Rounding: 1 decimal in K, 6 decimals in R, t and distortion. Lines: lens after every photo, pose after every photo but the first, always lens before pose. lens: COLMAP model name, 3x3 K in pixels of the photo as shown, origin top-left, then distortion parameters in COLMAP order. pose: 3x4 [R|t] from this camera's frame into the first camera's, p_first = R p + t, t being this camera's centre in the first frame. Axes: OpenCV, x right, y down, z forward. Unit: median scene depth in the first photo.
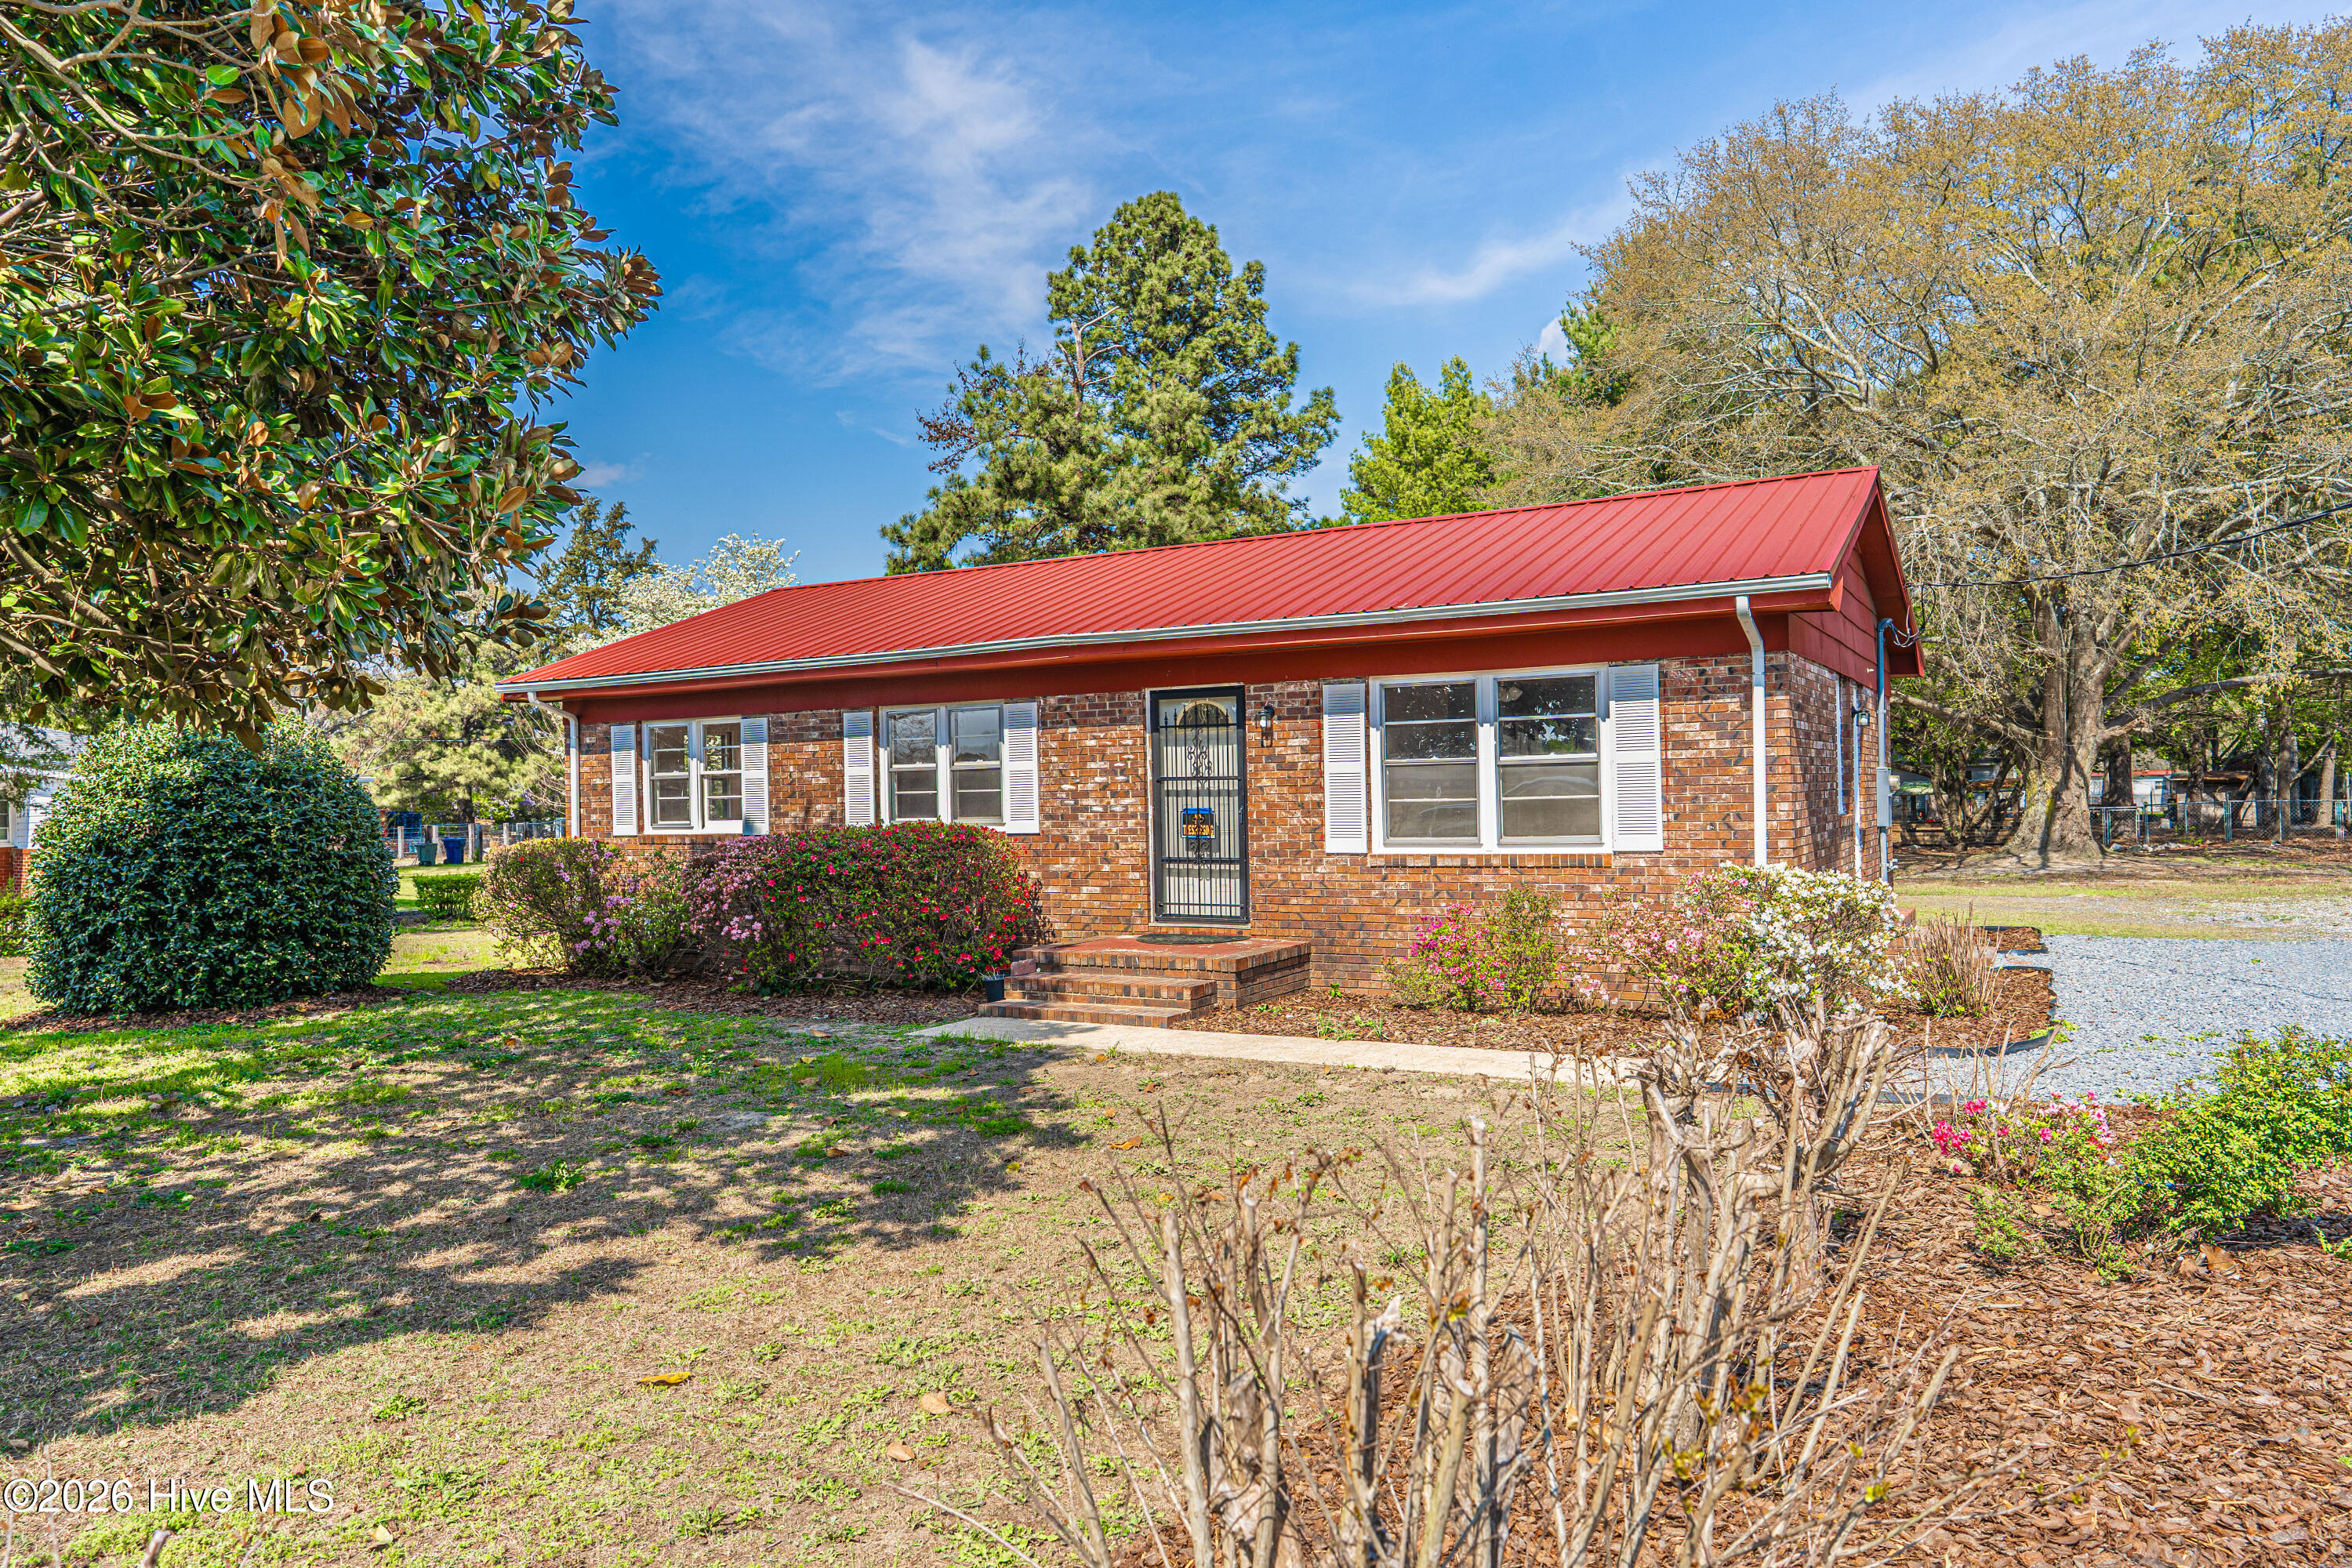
lens RADIAL K [[1584.2, 0, 1173.5], [0, 1584.2, 792.0], [0, 0, 1]] dist [-0.001427, 0.001641]
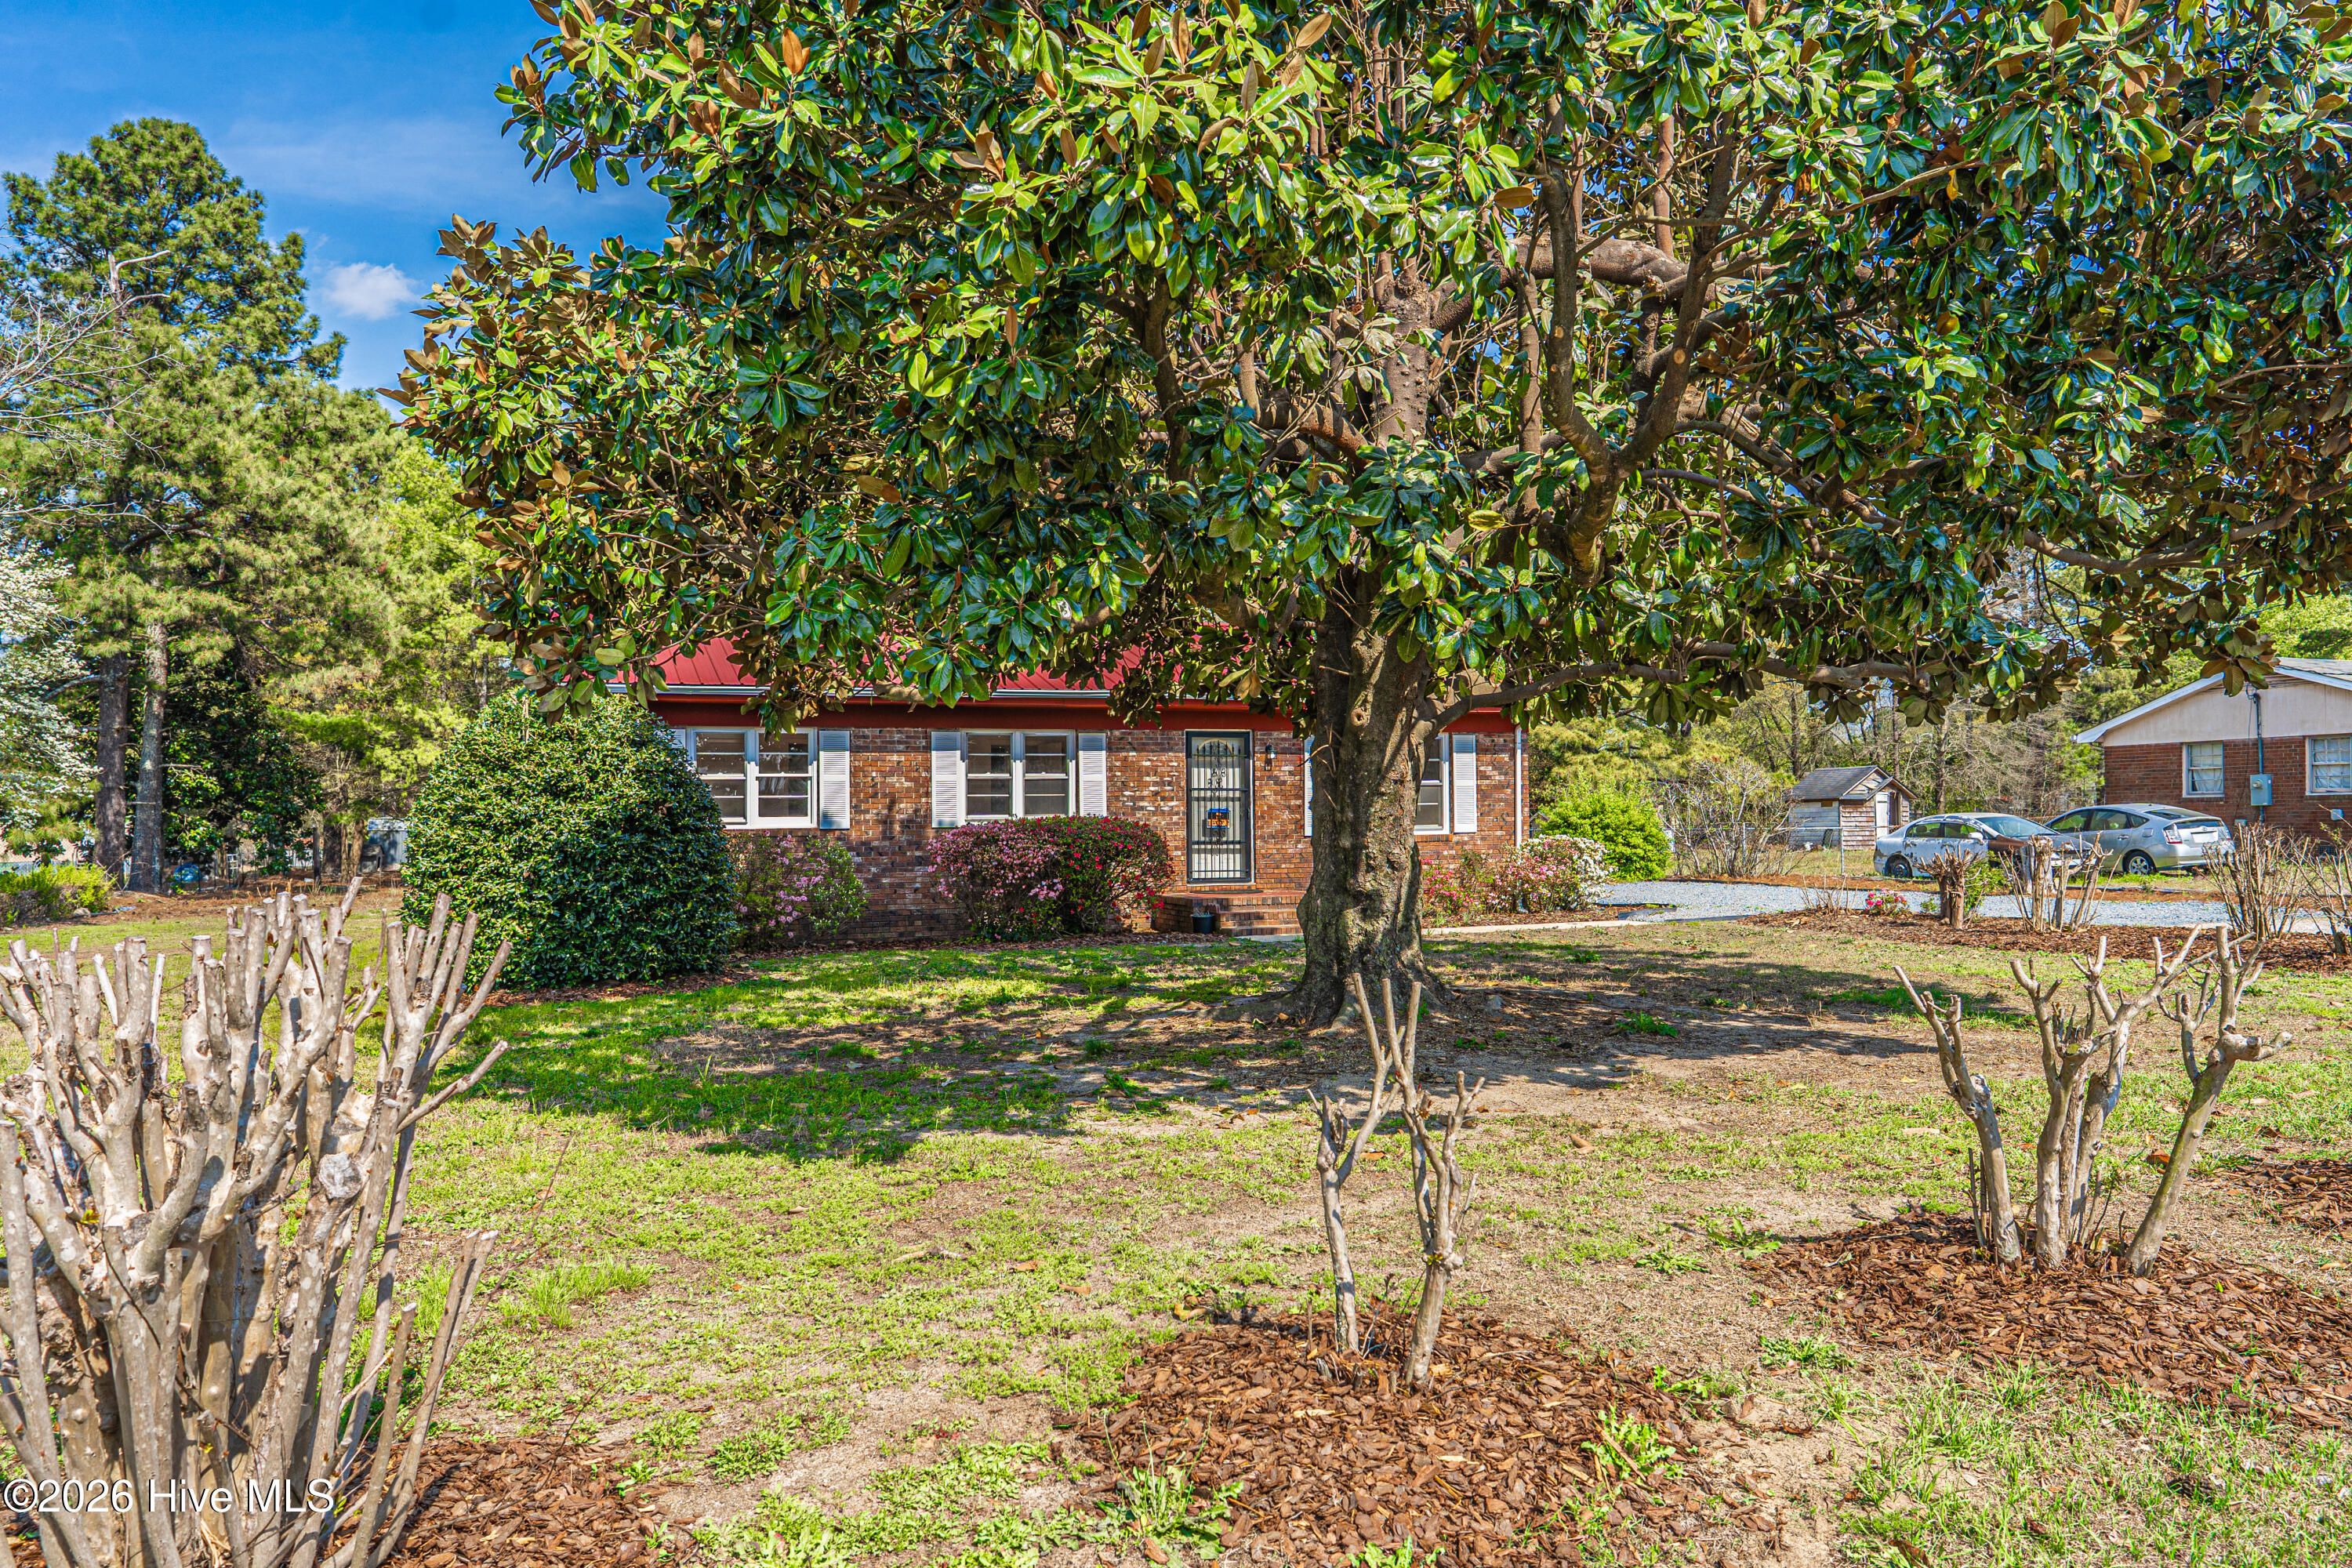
lens RADIAL K [[1612.9, 0, 1171.3], [0, 1612.9, 794.0], [0, 0, 1]] dist [0.000776, -0.001167]
pose [[0.630660, 0.027925, 0.775557, -1.212225], [-0.001447, 0.999393, -0.034808, 0.049816], [-0.776058, 0.020830, 0.630318, 0.042131]]
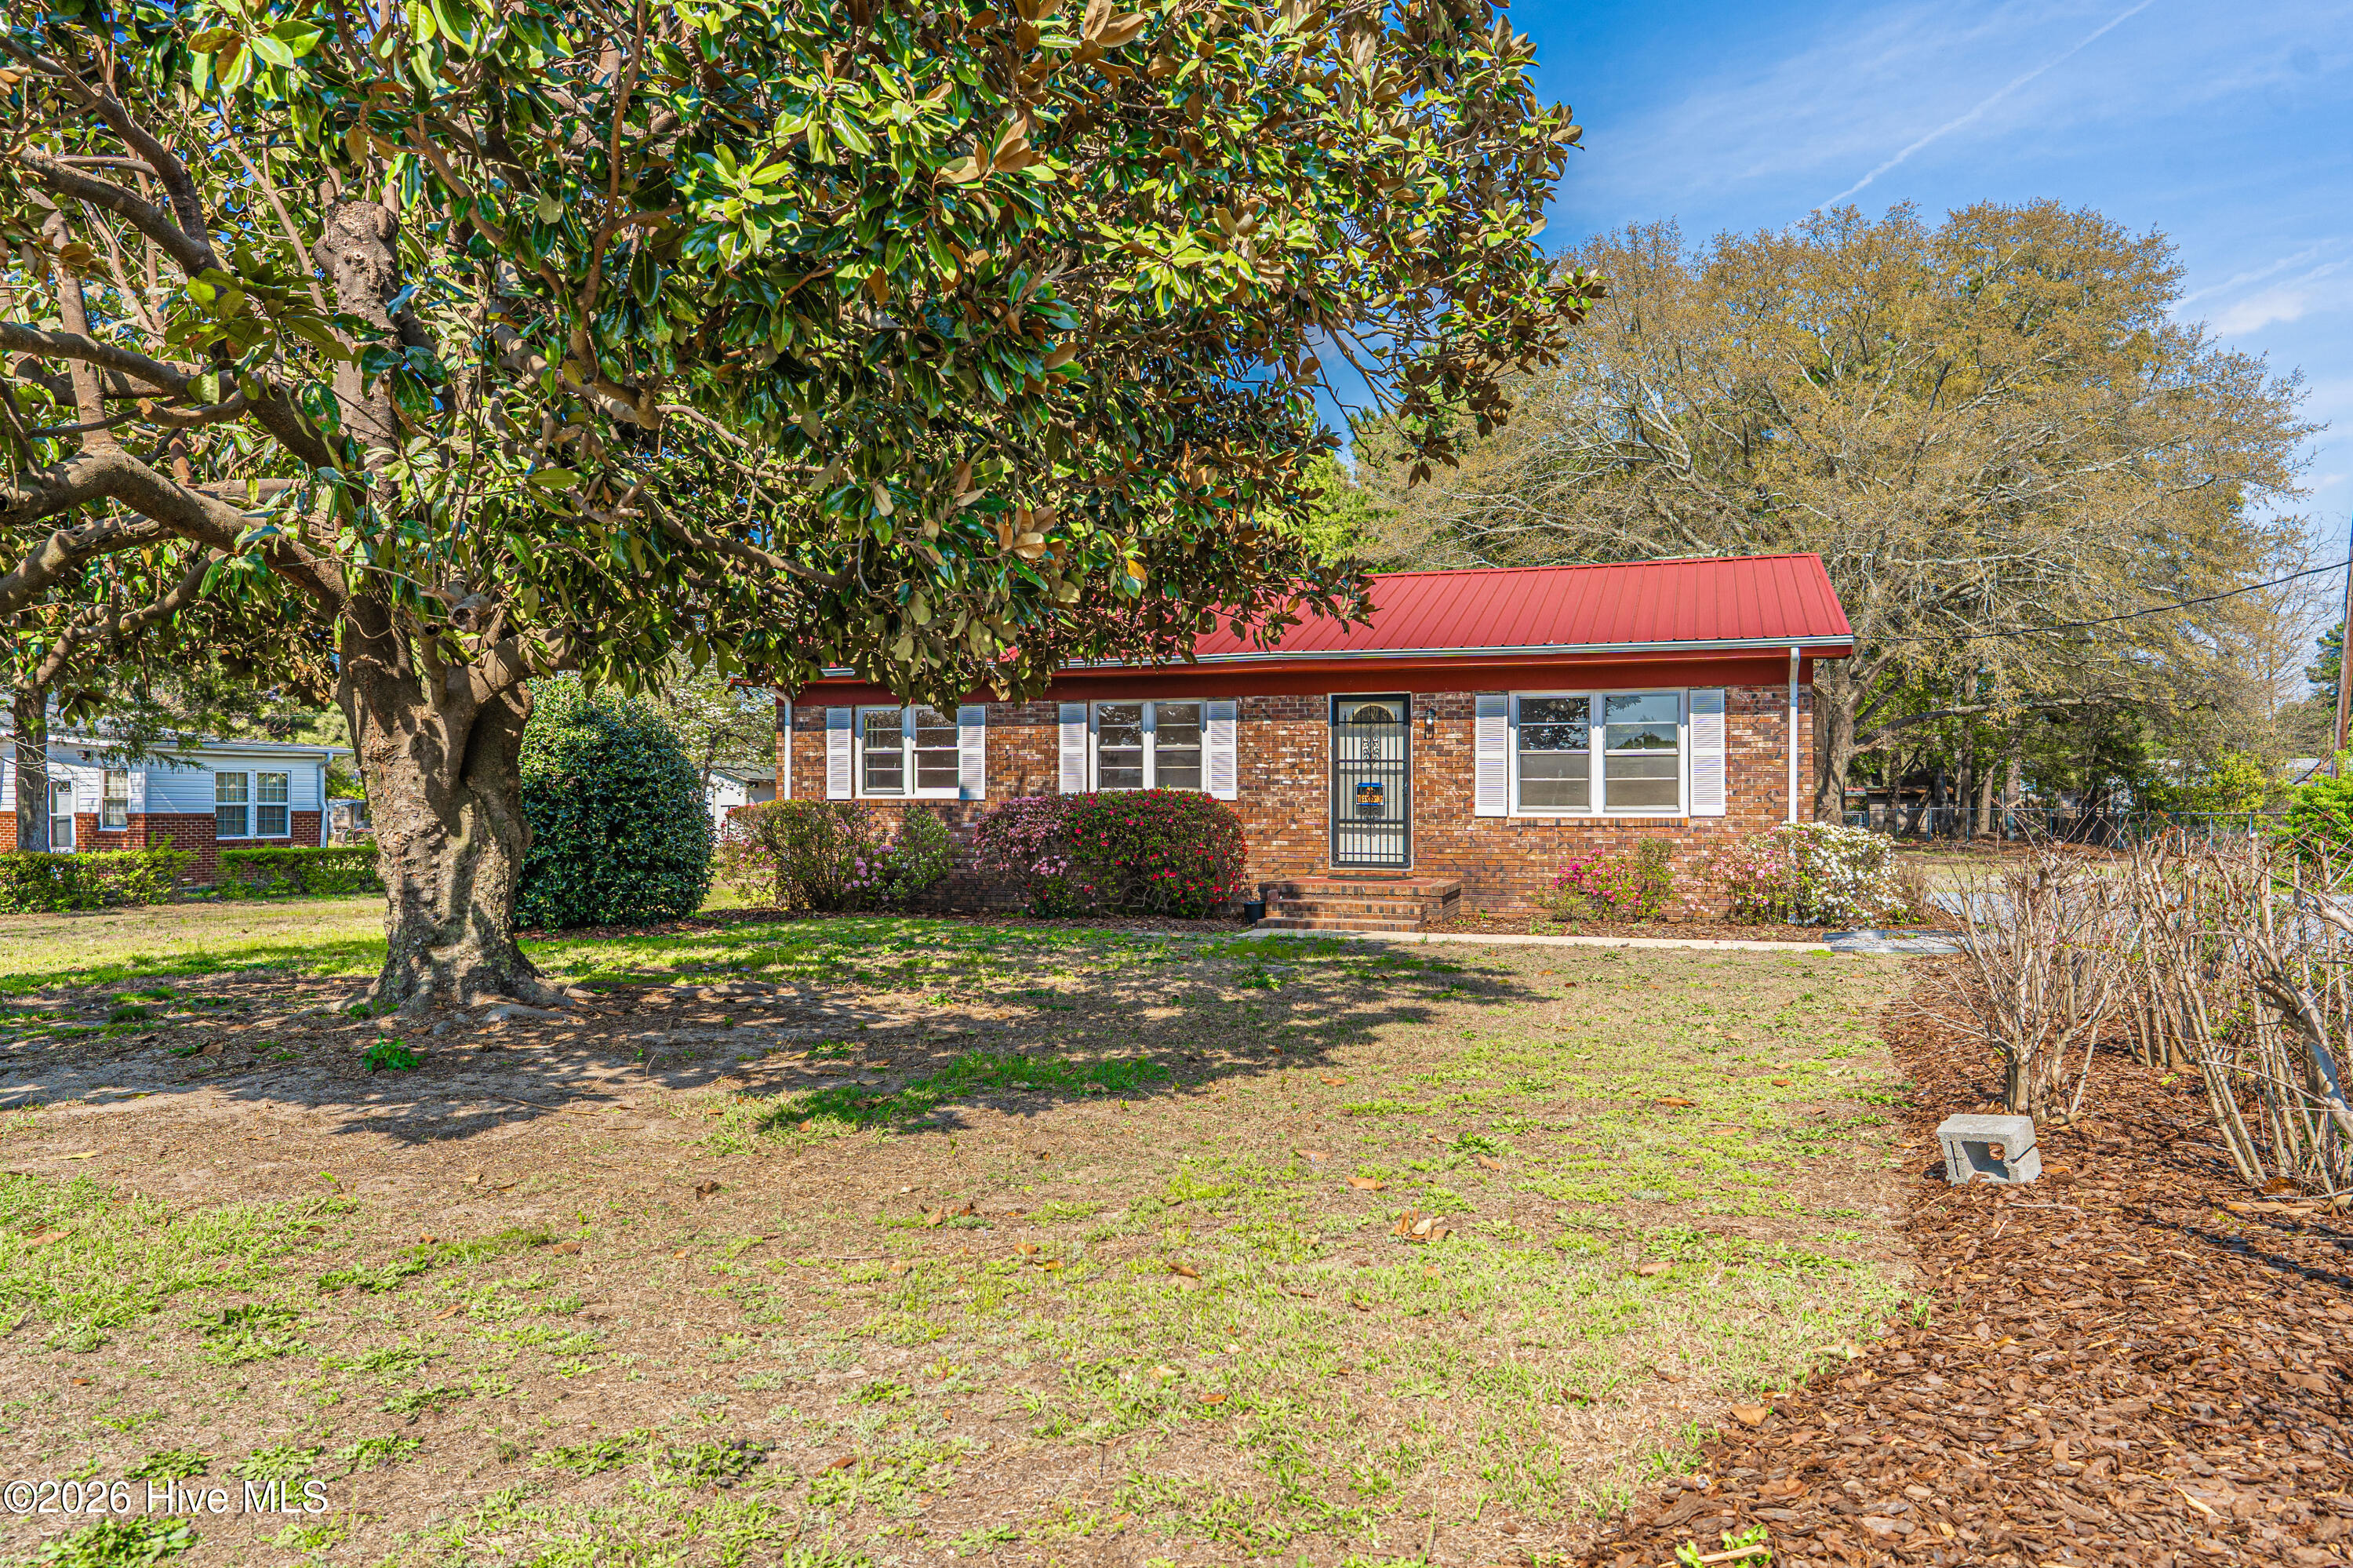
lens RADIAL K [[1621.5, 0, 1176.5], [0, 1621.5, 784.0], [0, 0, 1]] dist [0.002789, 0.001926]
pose [[0.980741, 0.021624, 0.194110, -0.409177], [-0.020357, 0.999756, -0.008521, 0.025885], [-0.194247, 0.004405, 0.980943, -0.324879]]
